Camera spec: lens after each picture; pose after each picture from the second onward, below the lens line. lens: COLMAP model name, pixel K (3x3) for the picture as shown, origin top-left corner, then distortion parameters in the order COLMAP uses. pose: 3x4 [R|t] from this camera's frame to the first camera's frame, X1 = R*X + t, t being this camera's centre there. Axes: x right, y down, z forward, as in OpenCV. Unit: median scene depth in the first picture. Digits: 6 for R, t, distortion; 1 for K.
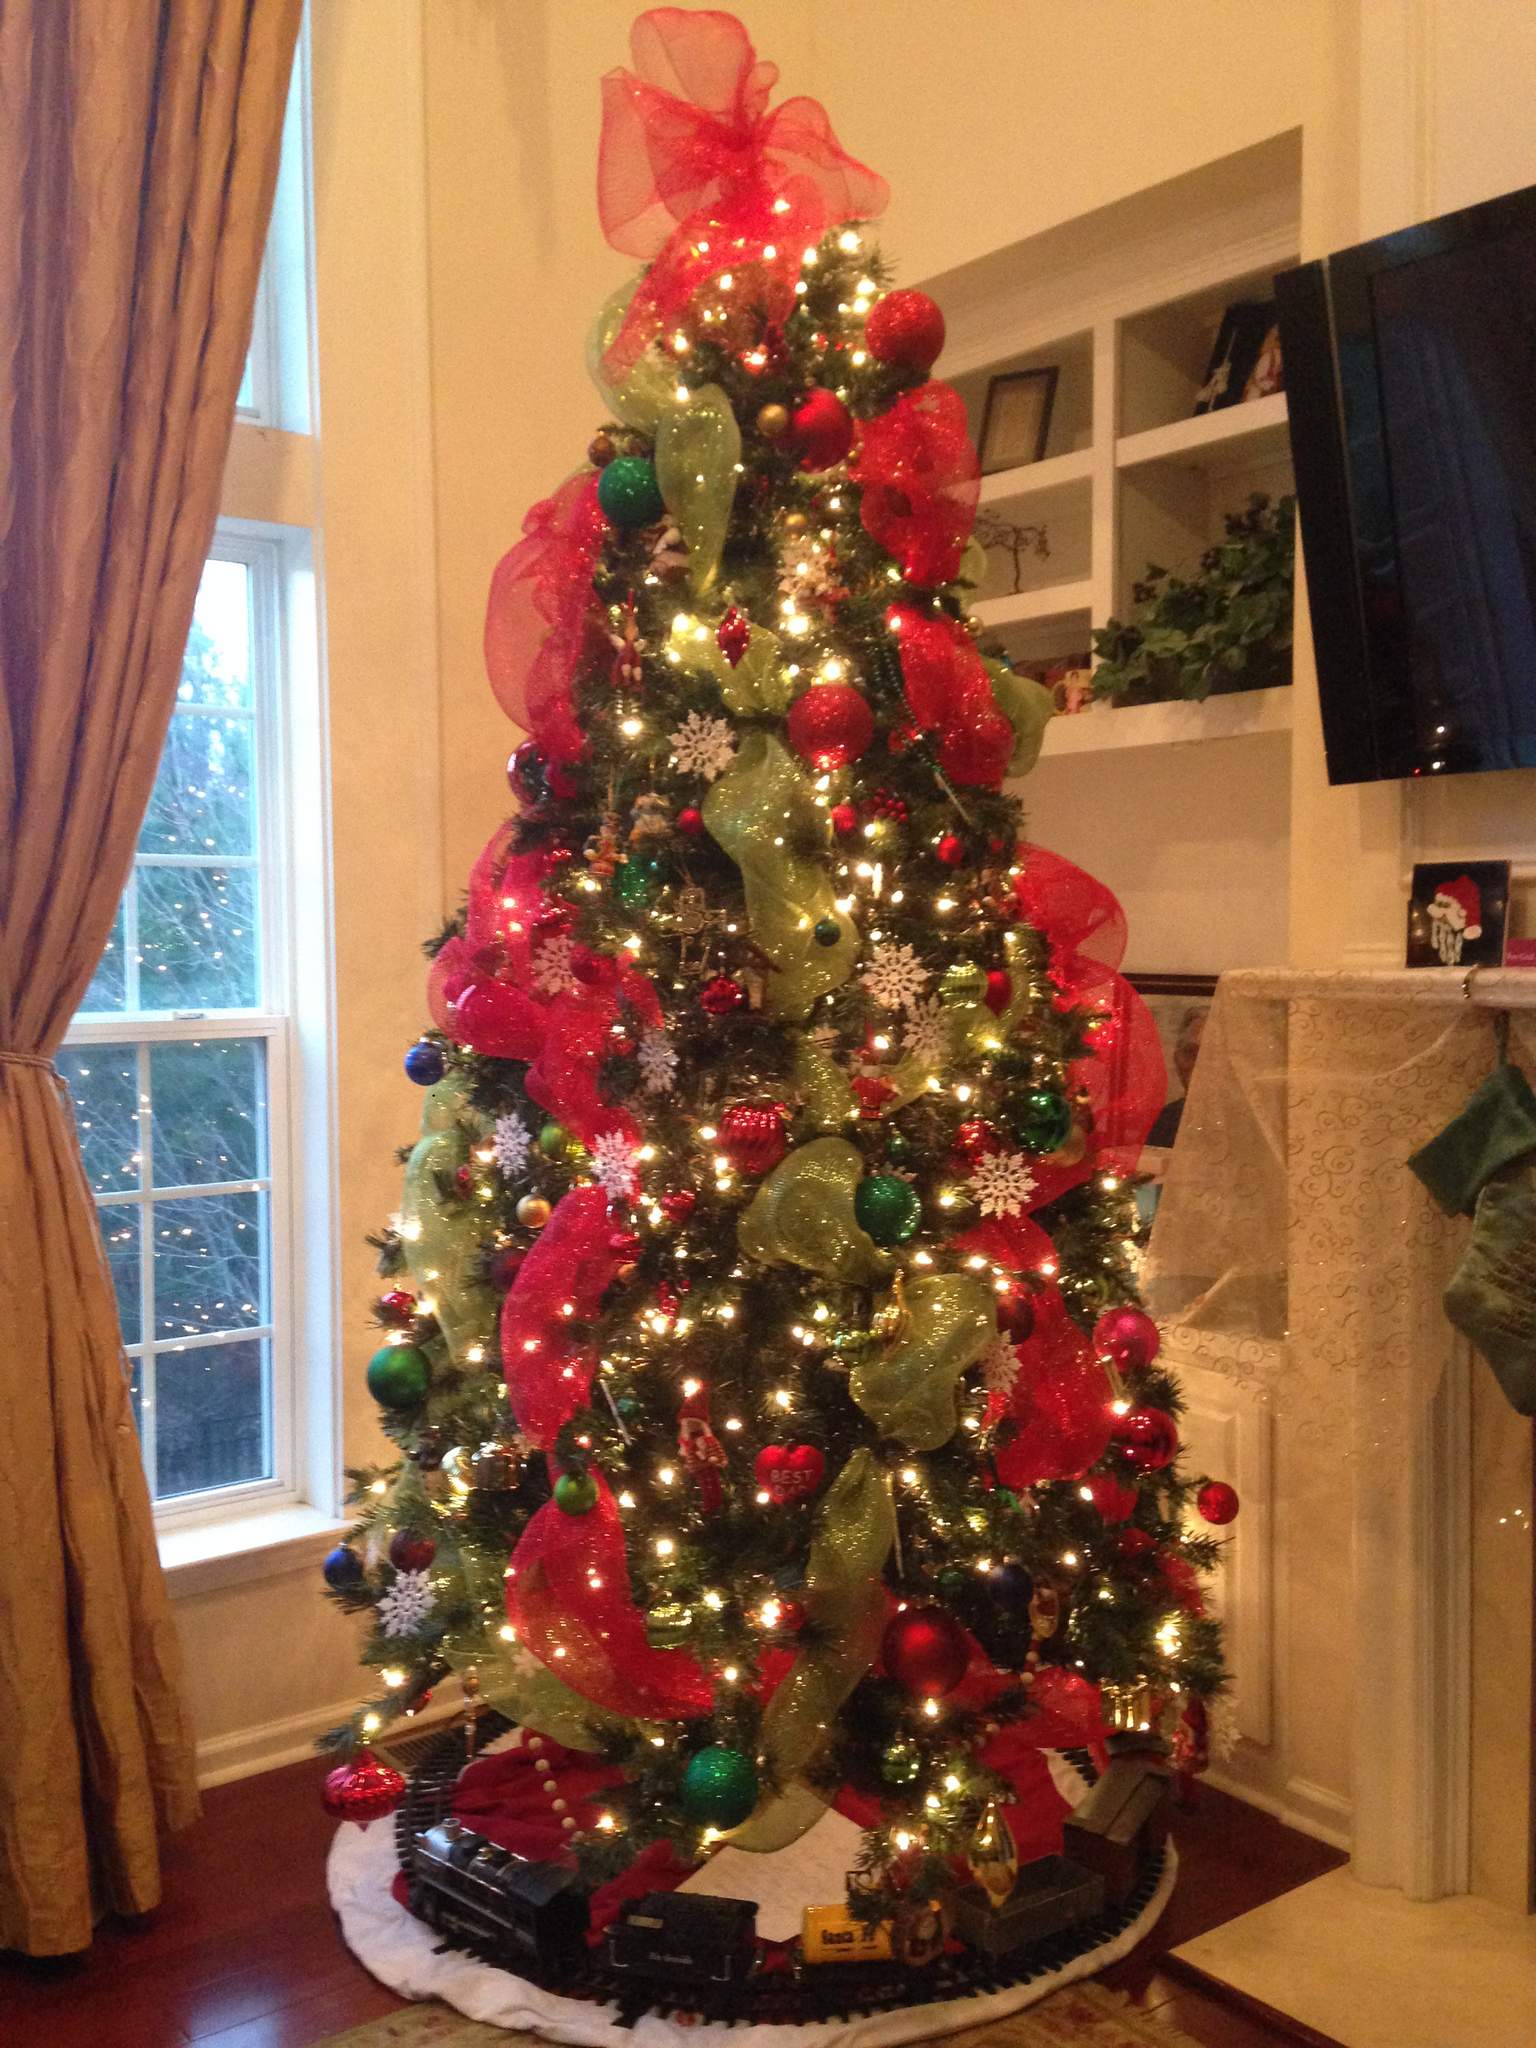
lens RADIAL K [[1845.3, 0, 768.0], [0, 1845.3, 1024.0], [0, 0, 1]] dist [0.058249, -0.002734]
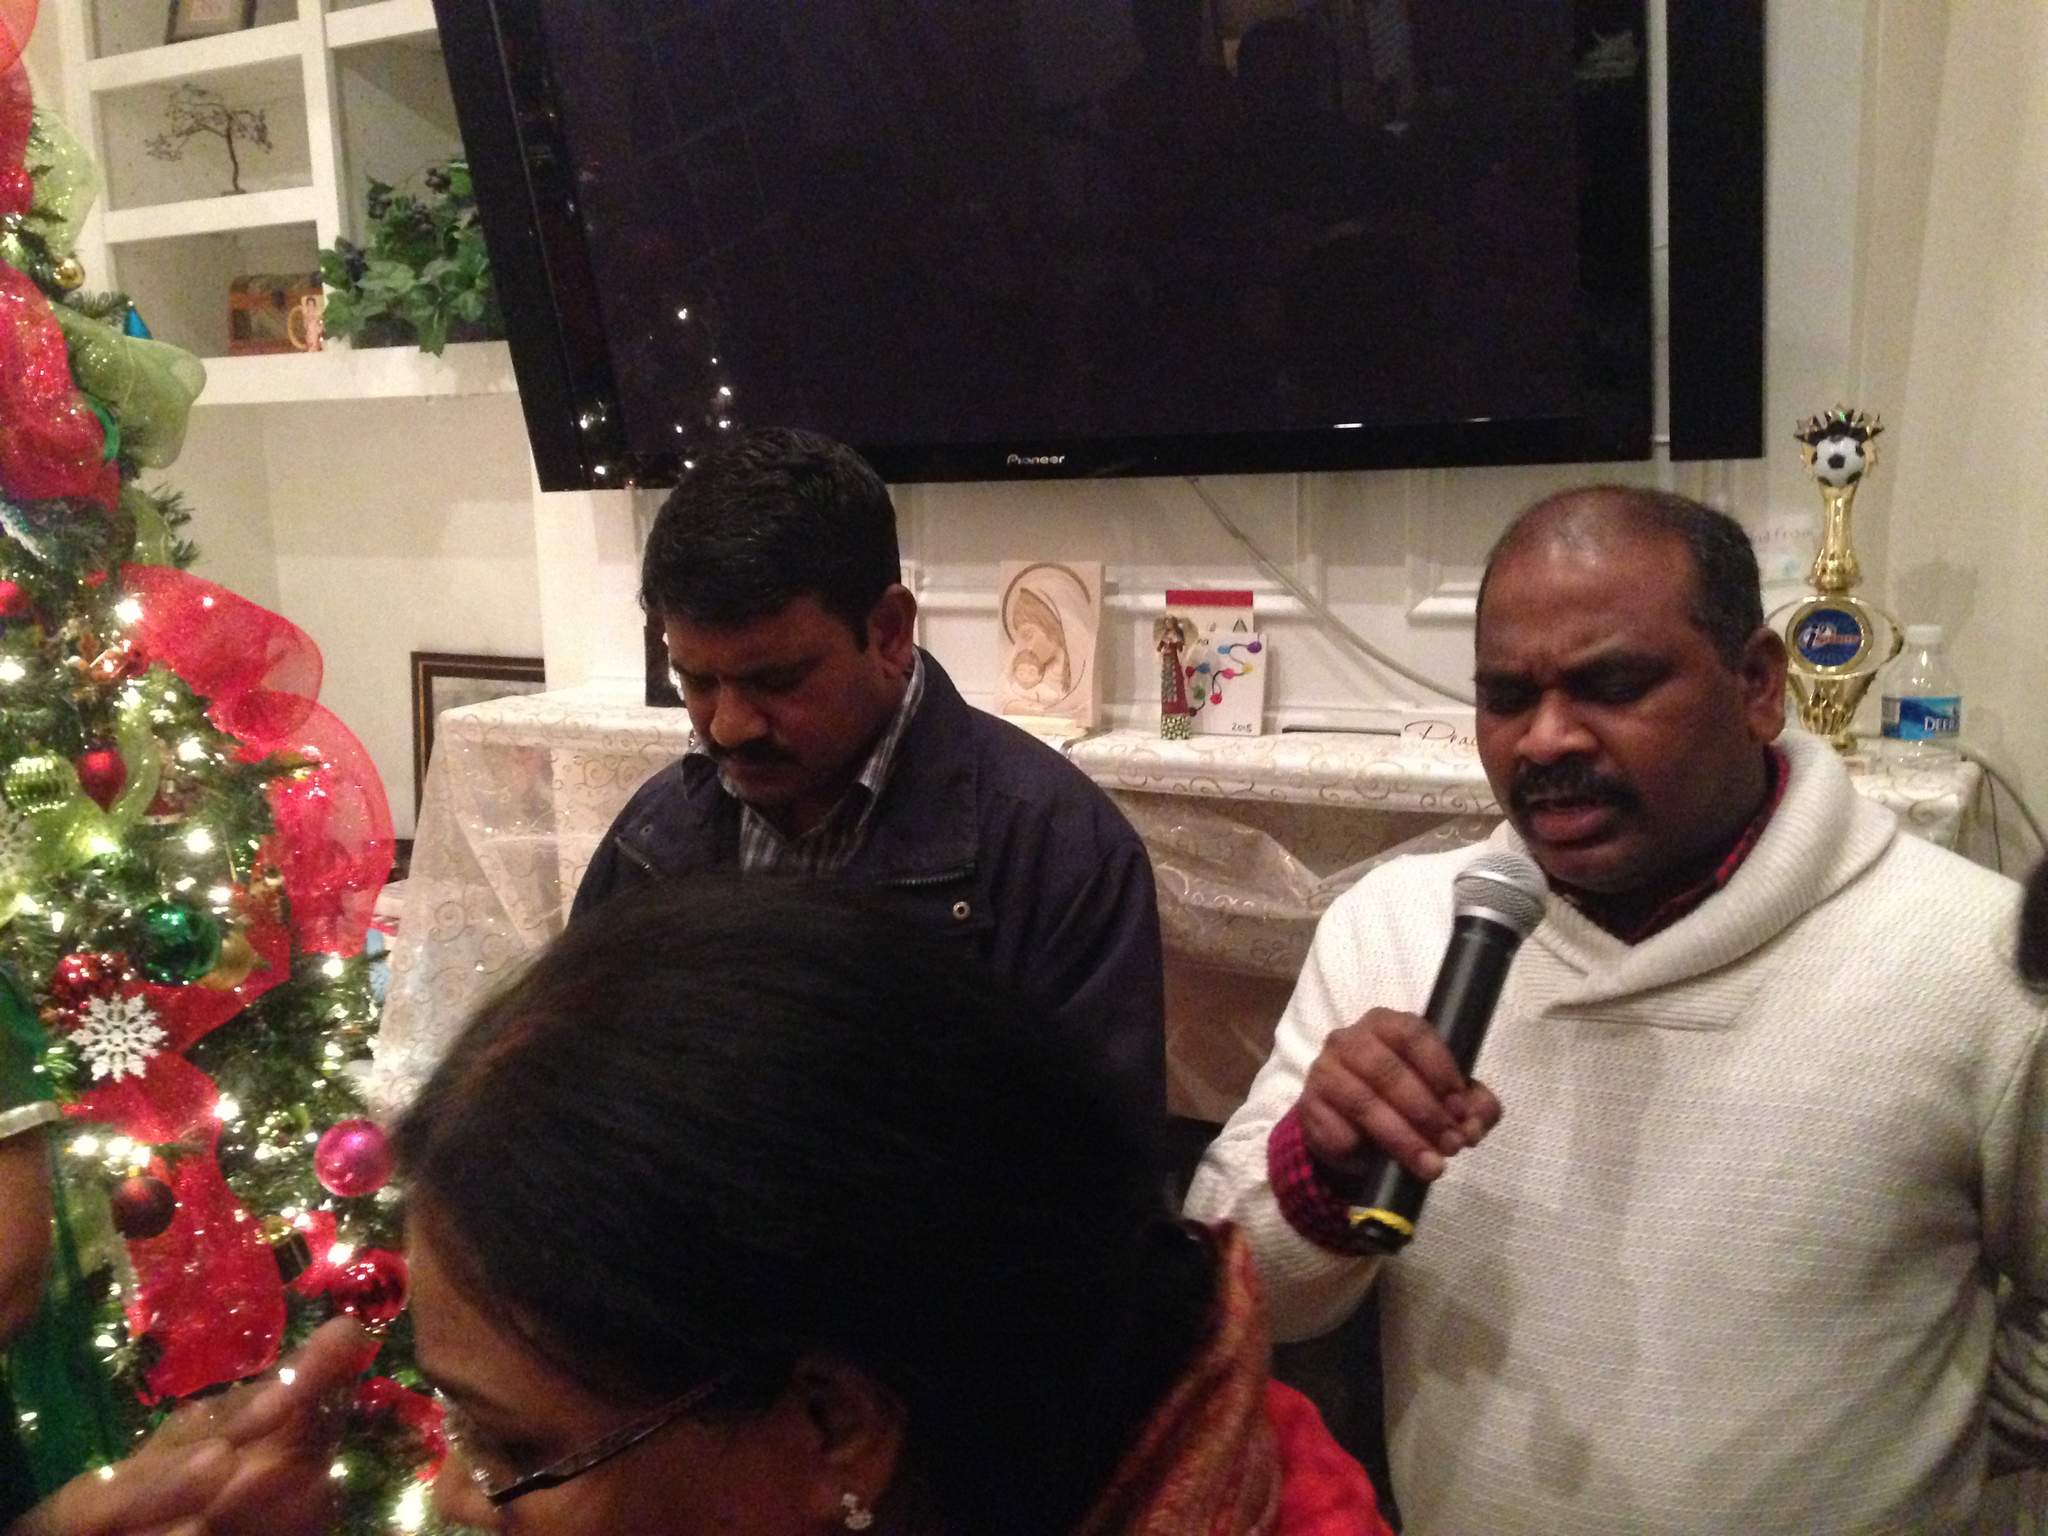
lens RADIAL K [[1812.2, 0, 1025.7], [0, 1812.2, 707.5], [0, 0, 1]] dist [0.221526, -0.351956]
pose [[0.923359, -0.077989, 0.375932, 0.169899], [0.046356, 0.994635, 0.092484, -0.090873], [-0.381128, -0.067969, 0.922020, 0.134007]]
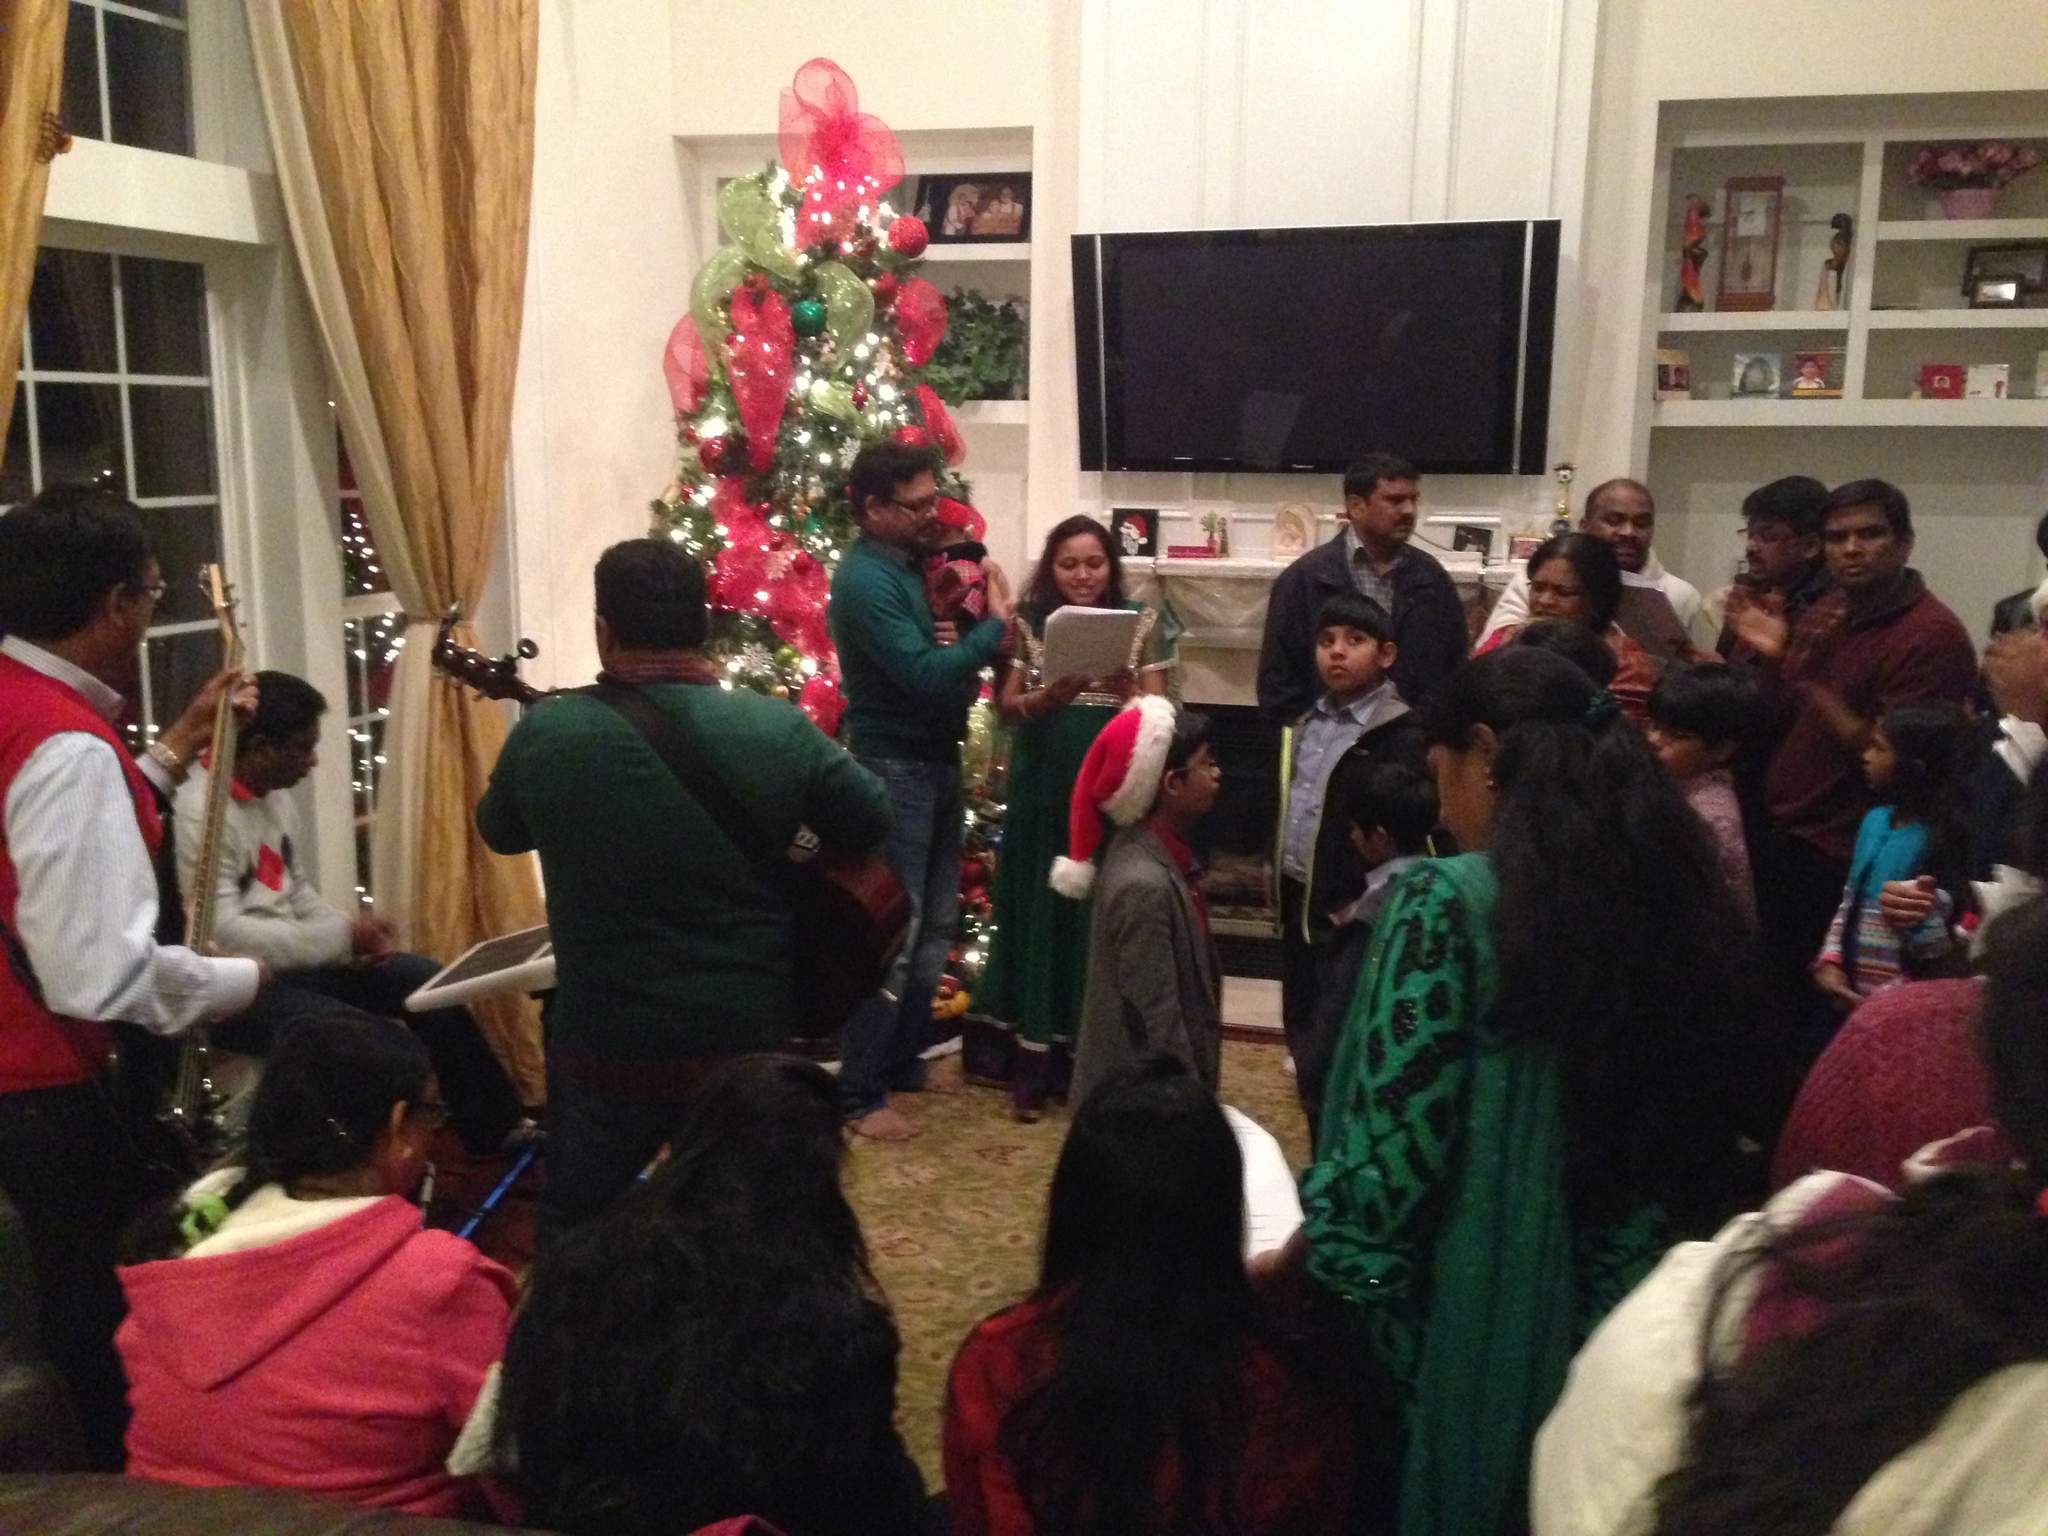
lens RADIAL K [[1812.2, 0, 1025.7], [0, 1812.2, 707.5], [0, 0, 1]] dist [0.221526, -0.351956]
pose [[0.808063, -0.070425, 0.584871, -0.932013], [0.012945, 0.994712, 0.101889, -0.066263], [-0.588954, -0.074761, 0.804701, -0.636634]]
